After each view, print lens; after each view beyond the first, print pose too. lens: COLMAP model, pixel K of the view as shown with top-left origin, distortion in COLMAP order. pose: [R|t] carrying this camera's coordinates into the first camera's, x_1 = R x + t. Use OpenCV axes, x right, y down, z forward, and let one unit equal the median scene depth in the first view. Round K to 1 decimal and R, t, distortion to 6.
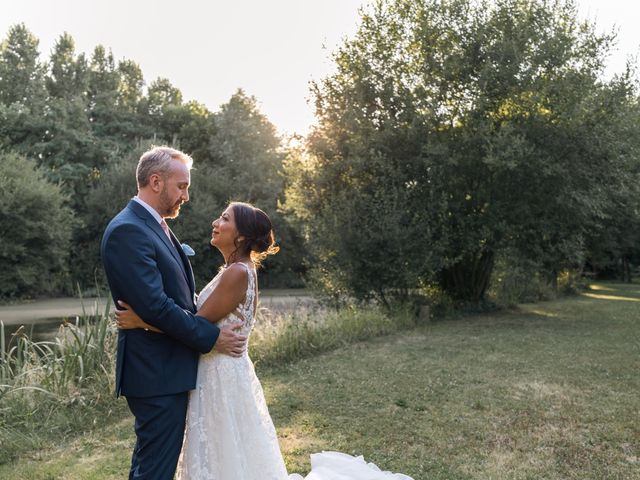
lens RADIAL K [[625.4, 0, 320.0], [0, 625.4, 240.0], [0, 0, 1]] dist [0.053855, 0.000004]
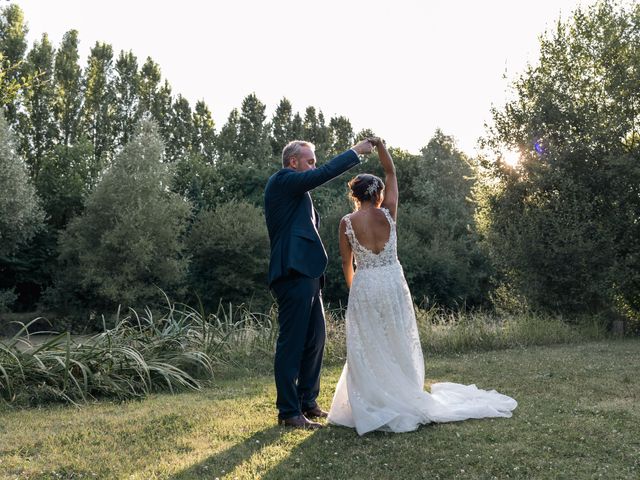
lens RADIAL K [[646.3, 0, 318.2], [0, 646.3, 250.5], [0, 0, 1]] dist [-0.006423, -0.006495]
pose [[0.940683, -0.036951, -0.337268, 0.059087], [0.014308, 0.997488, -0.069377, 0.049294], [0.338985, 0.060436, 0.938849, -0.092640]]
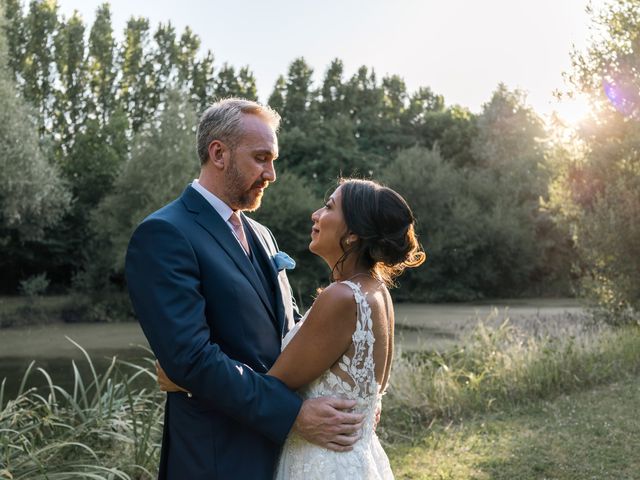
lens RADIAL K [[601.8, 0, 312.9], [0, 601.8, 240.2], [0, 0, 1]] dist [-0.001730, -0.010667]
pose [[0.894677, -0.038485, -0.445054, 0.020147], [0.032751, 0.999252, -0.020569, 0.002187], [0.445512, 0.003826, 0.895268, 0.117161]]
